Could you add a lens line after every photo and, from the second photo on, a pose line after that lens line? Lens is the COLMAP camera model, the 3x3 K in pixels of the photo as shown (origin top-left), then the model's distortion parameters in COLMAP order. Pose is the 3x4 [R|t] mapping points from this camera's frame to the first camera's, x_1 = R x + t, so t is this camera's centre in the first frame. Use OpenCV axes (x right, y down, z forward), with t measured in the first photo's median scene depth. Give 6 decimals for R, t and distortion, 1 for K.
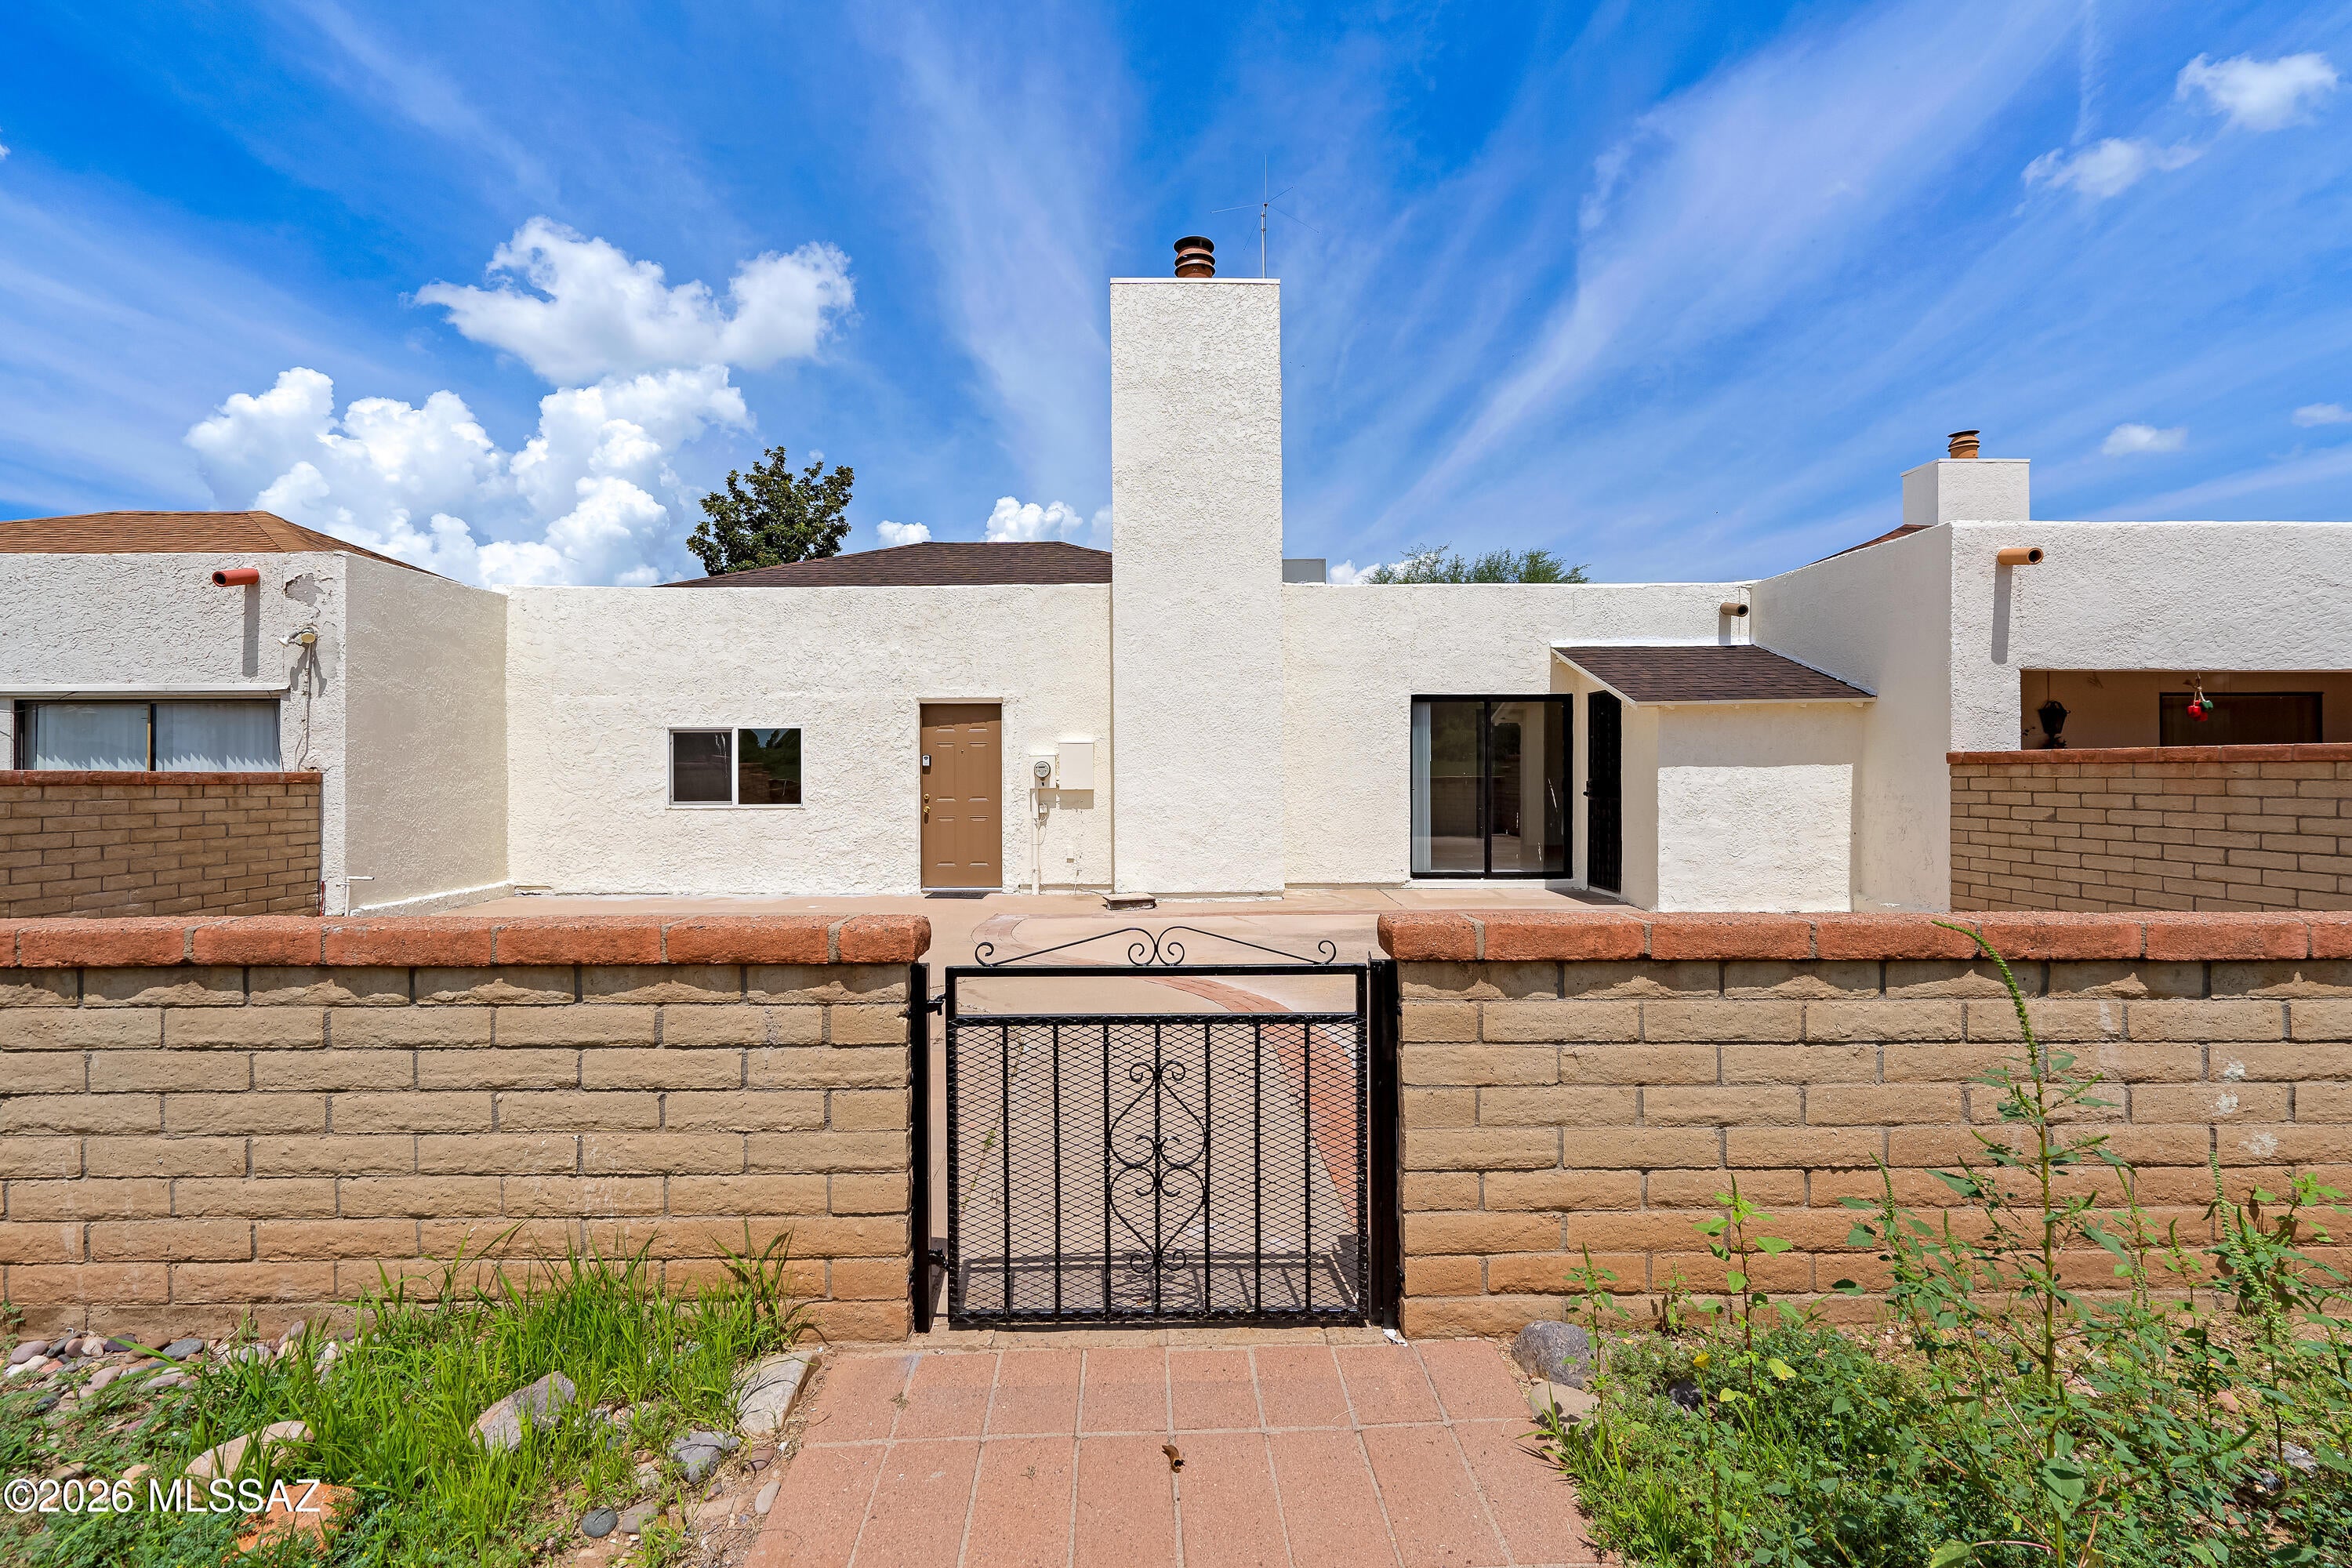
lens RADIAL K [[1082.3, 0, 1200.7], [0, 1082.3, 777.9], [0, 0, 1]] dist [-0.007693, 0.000631]
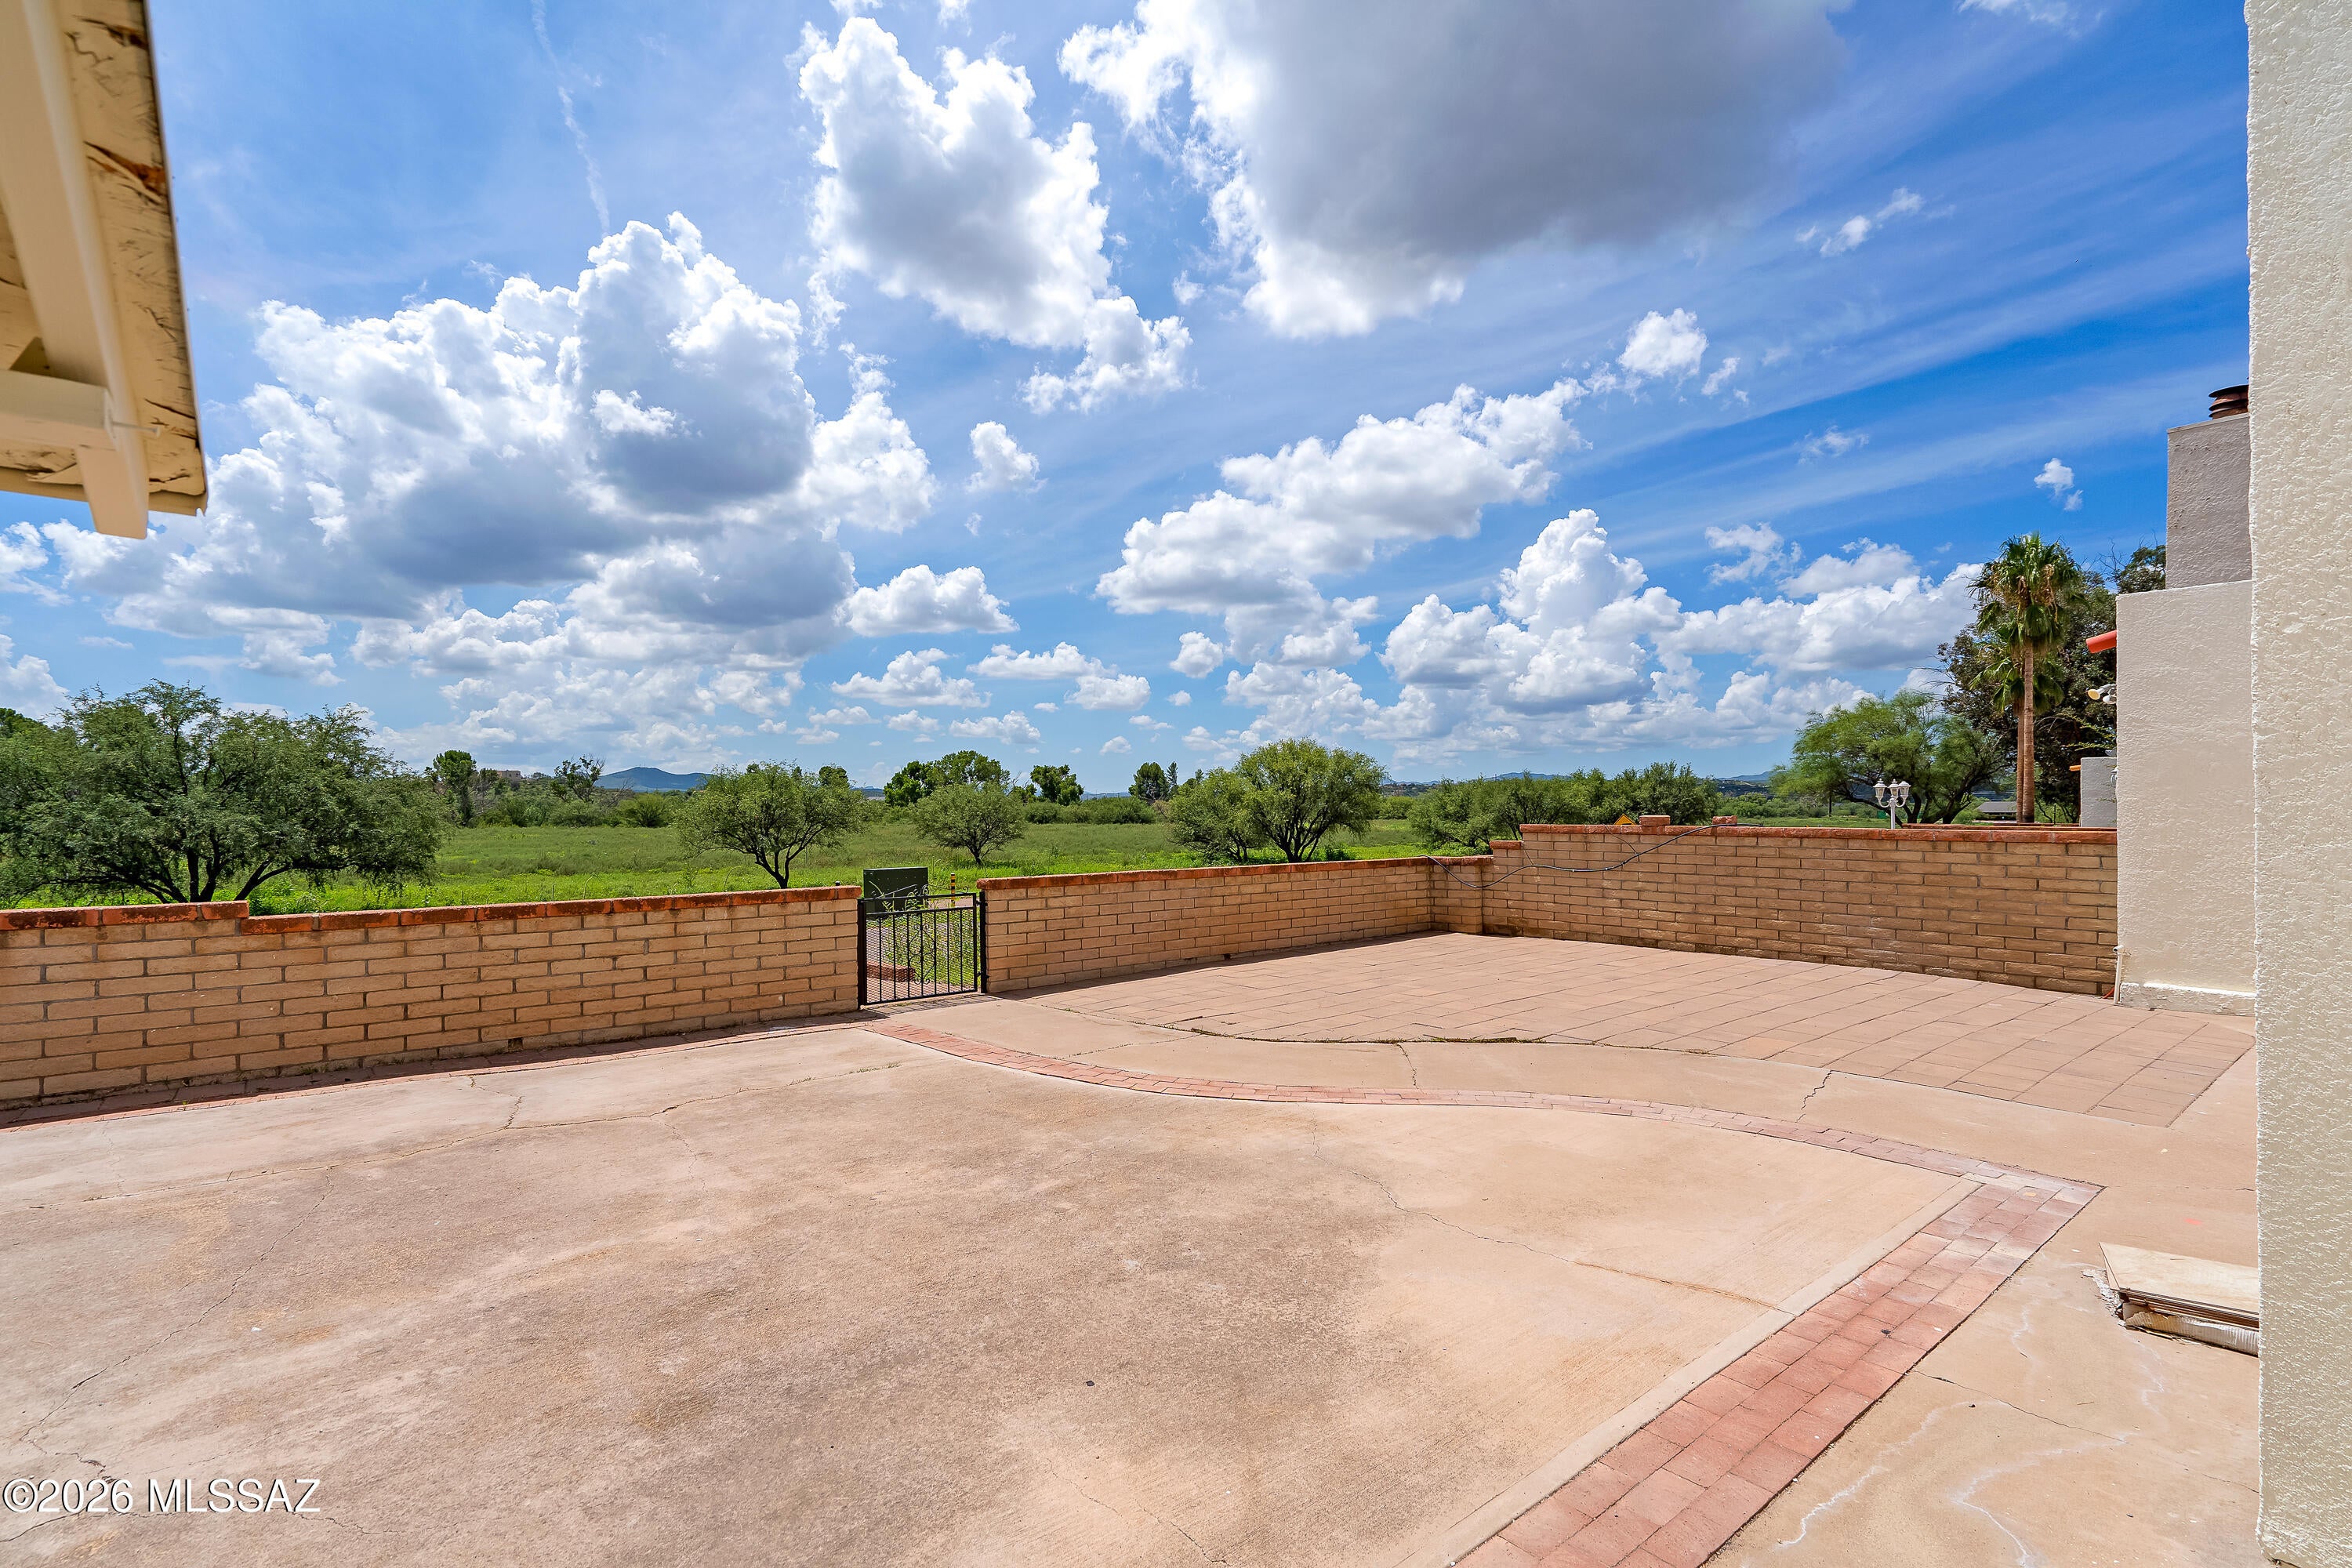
lens RADIAL K [[1078.6, 0, 1180.4], [0, 1078.6, 810.1], [0, 0, 1]] dist [-0.014672, 0.004723]
pose [[-0.783844, 0.007211, -0.620916, 0.354057], [0.001970, 0.999956, 0.009126, -0.029855], [0.620955, 0.005930, -0.783824, 1.031394]]
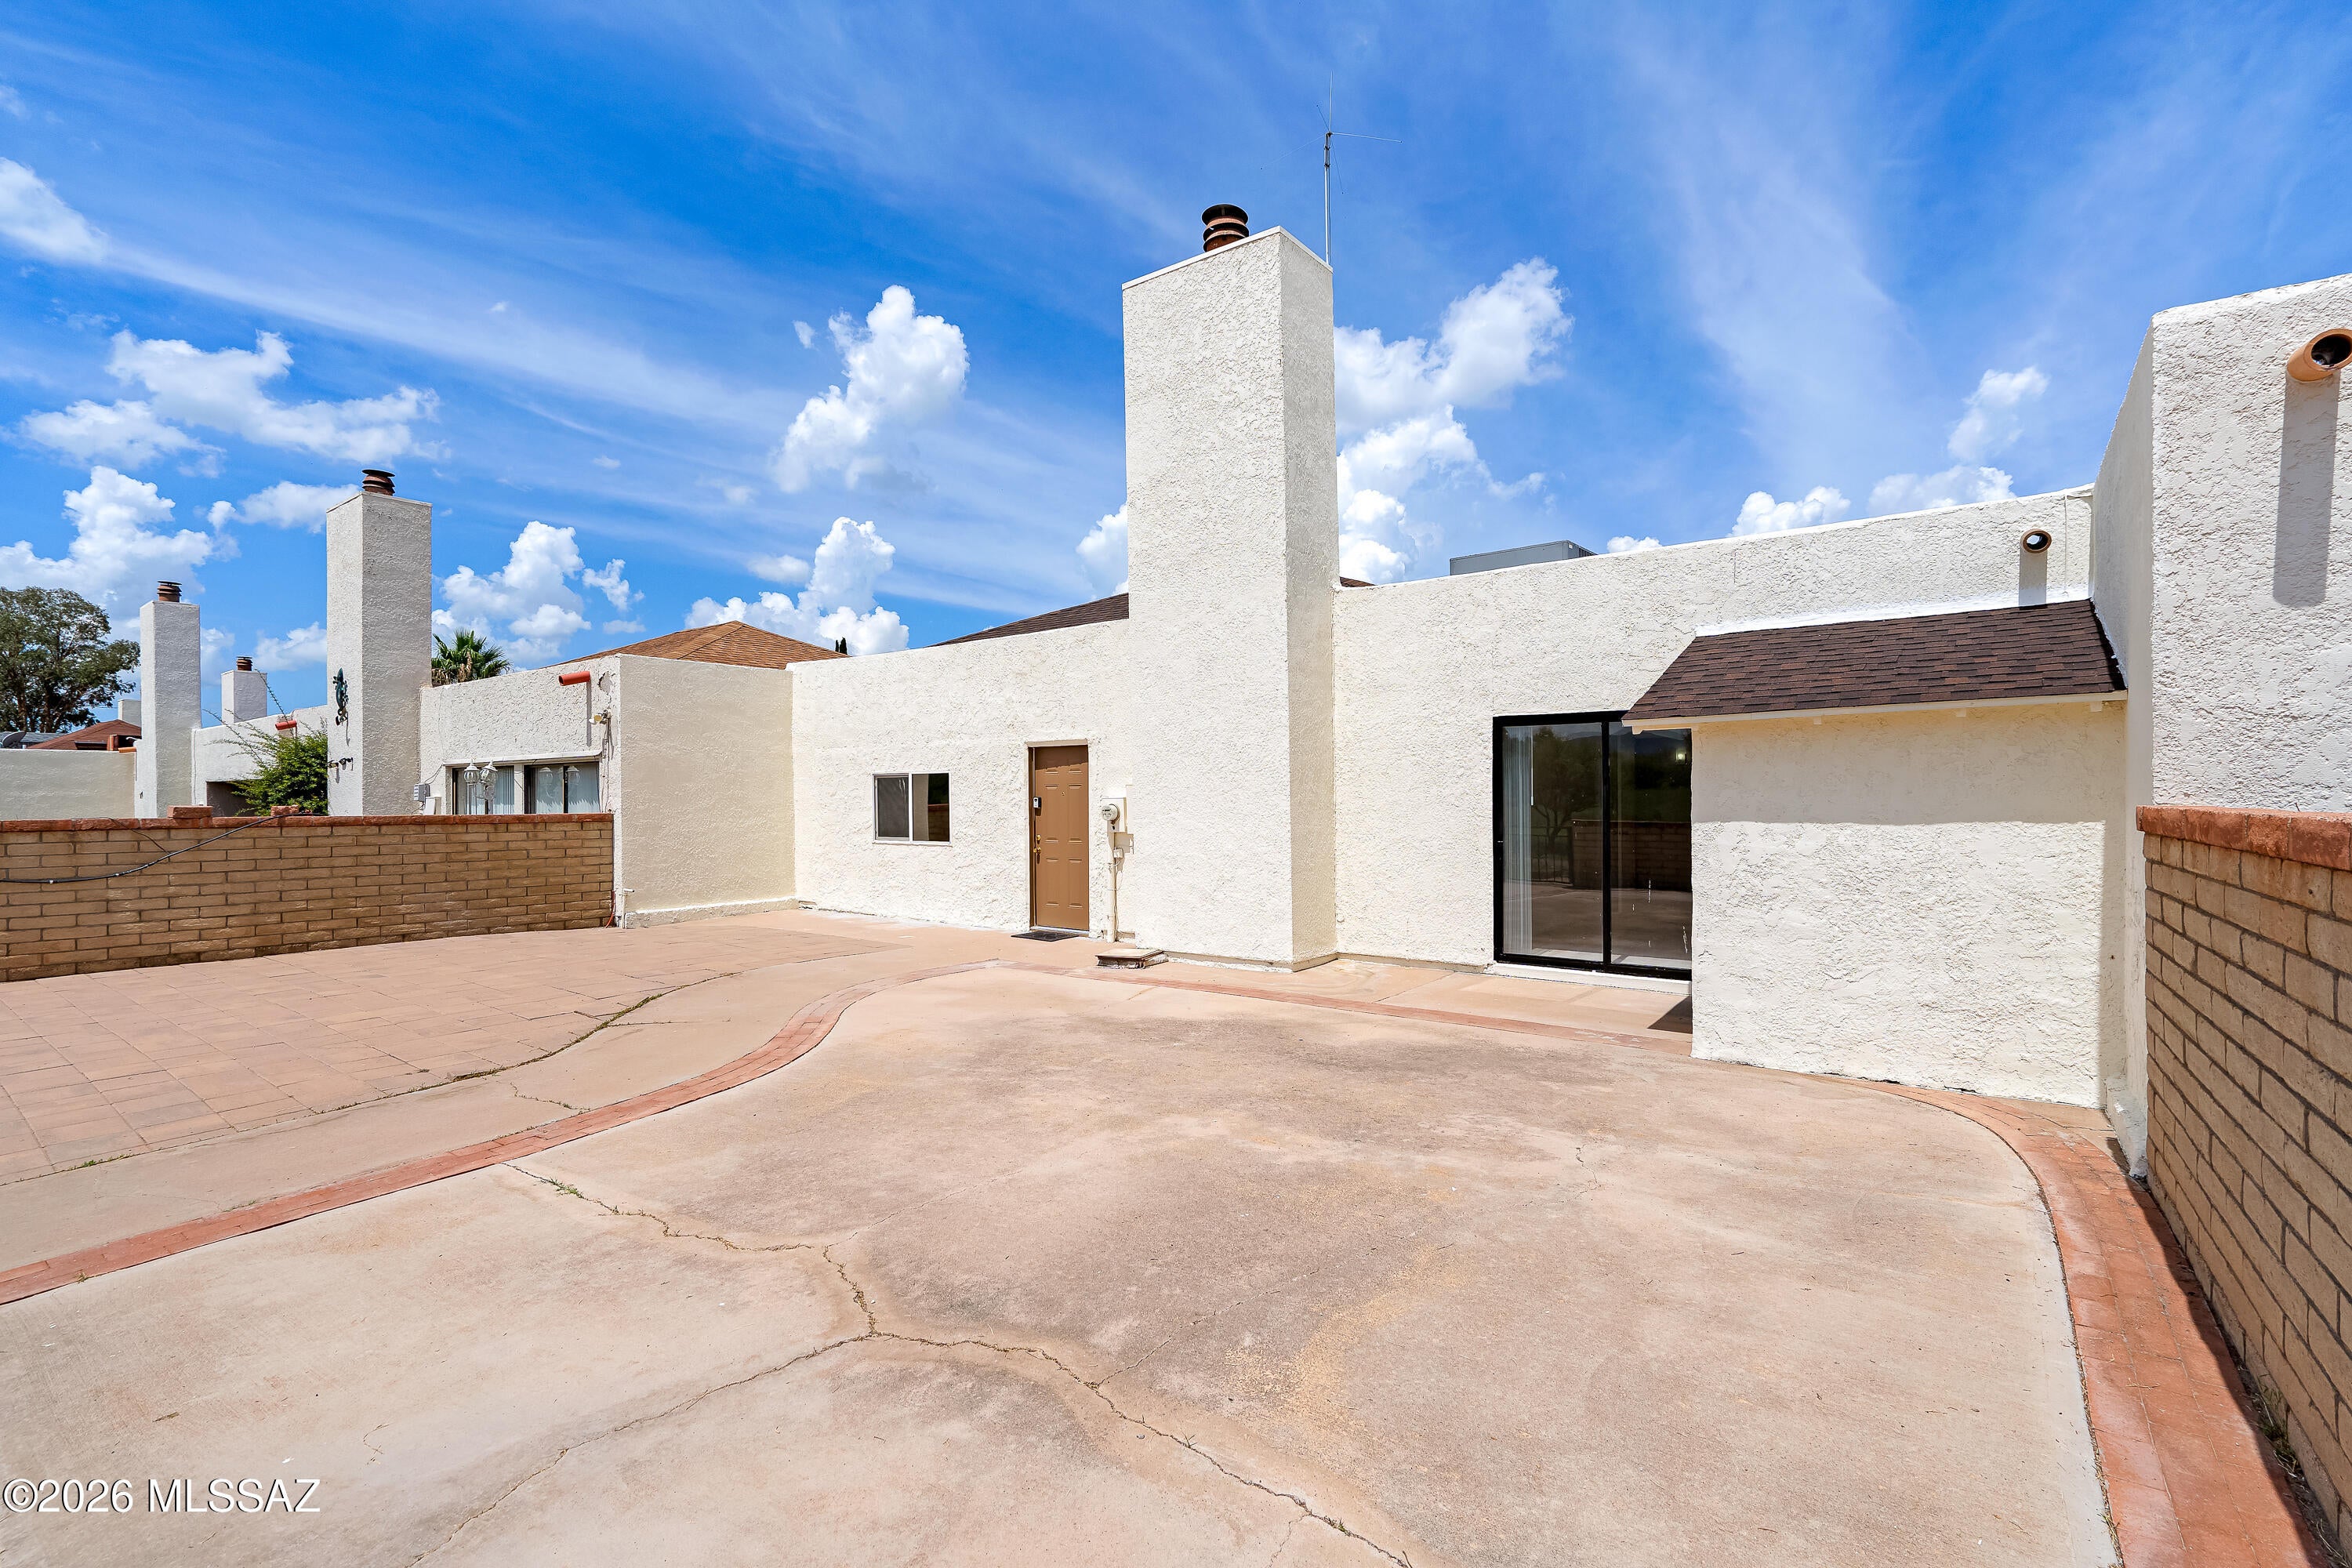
lens RADIAL K [[1078.6, 0, 1180.4], [0, 1078.6, 810.1], [0, 0, 1]] dist [-0.014672, 0.004723]
pose [[0.787401, 0.007979, -0.616389, 0.525312], [-0.002035, 0.999944, 0.010344, -0.021311], [0.616437, -0.006891, 0.787374, 0.299767]]
